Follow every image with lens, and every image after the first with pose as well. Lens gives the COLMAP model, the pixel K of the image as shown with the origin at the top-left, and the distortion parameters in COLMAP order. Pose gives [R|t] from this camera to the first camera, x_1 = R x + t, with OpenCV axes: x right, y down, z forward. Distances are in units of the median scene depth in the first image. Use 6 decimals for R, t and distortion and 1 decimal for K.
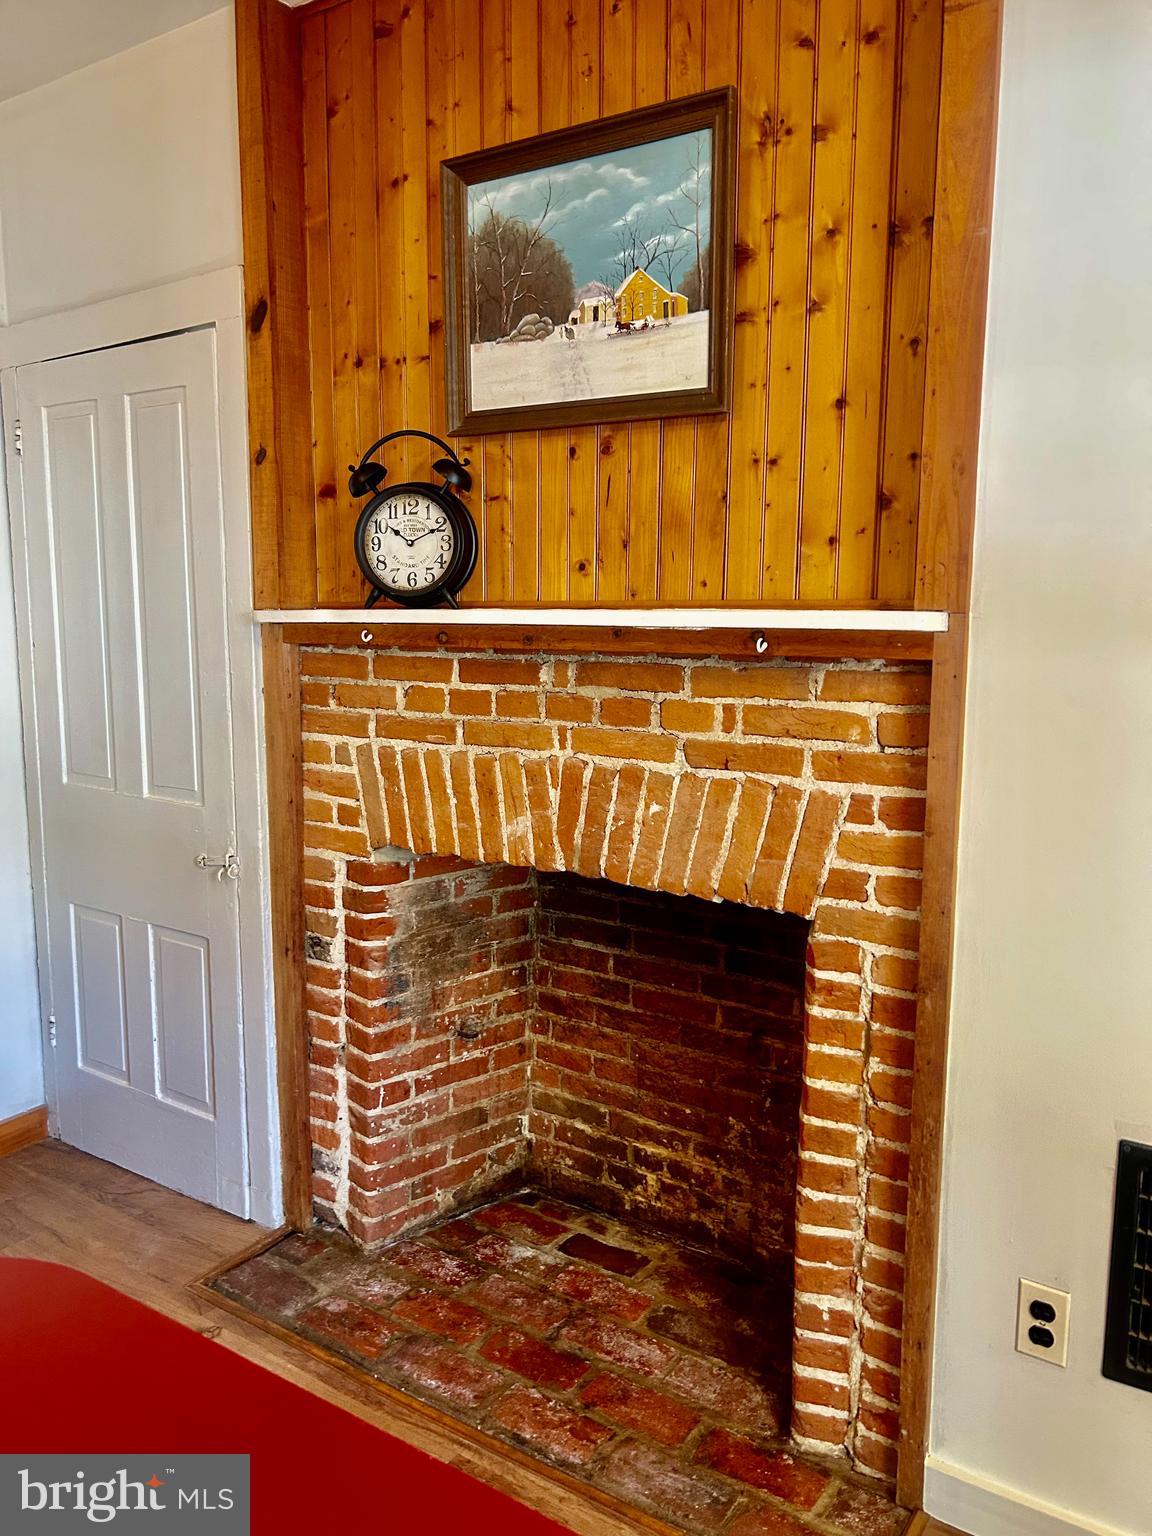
lens RADIAL K [[1166.0, 0, 570.4], [0, 1166.0, 755.0], [0, 0, 1]] dist [0.028575, -0.026447]
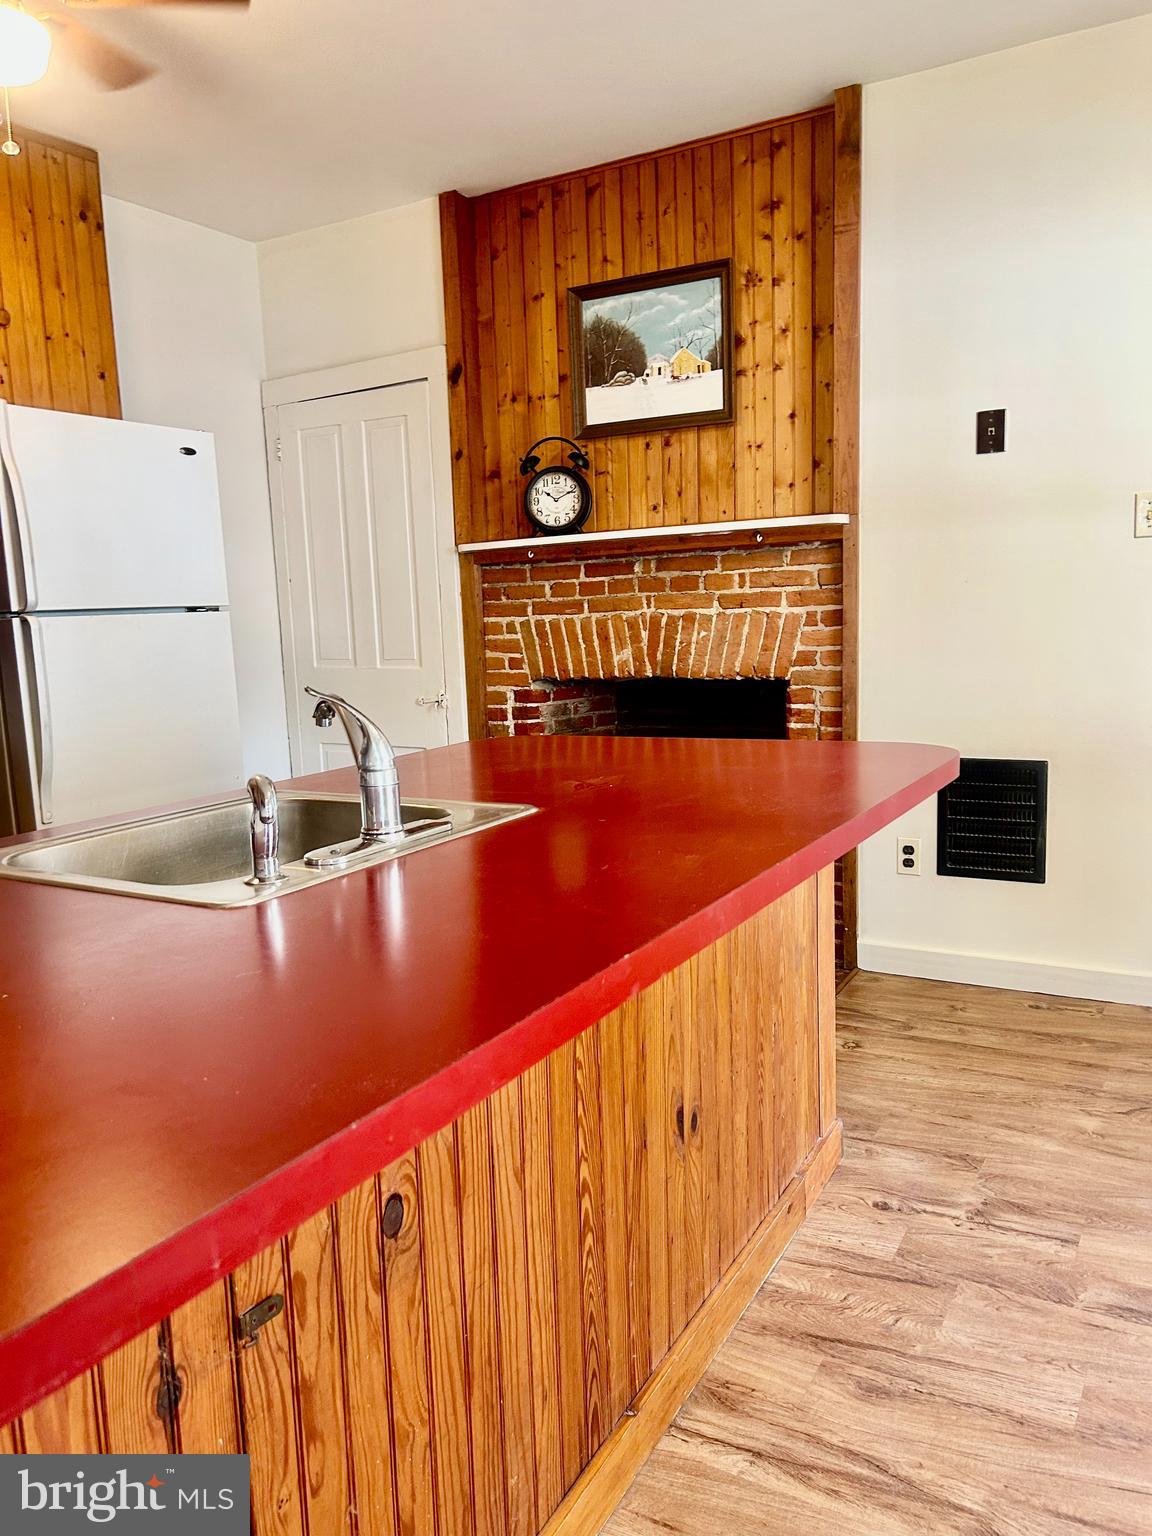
lens RADIAL K [[1166.0, 0, 577.0], [0, 1166.0, 776.4], [0, 0, 1]] dist [0.028575, -0.026447]
pose [[0.996854, -0.050997, 0.060678, -0.256281], [0.050108, 0.998614, 0.016077, 0.235030], [-0.061414, -0.012986, 0.998028, -0.870981]]
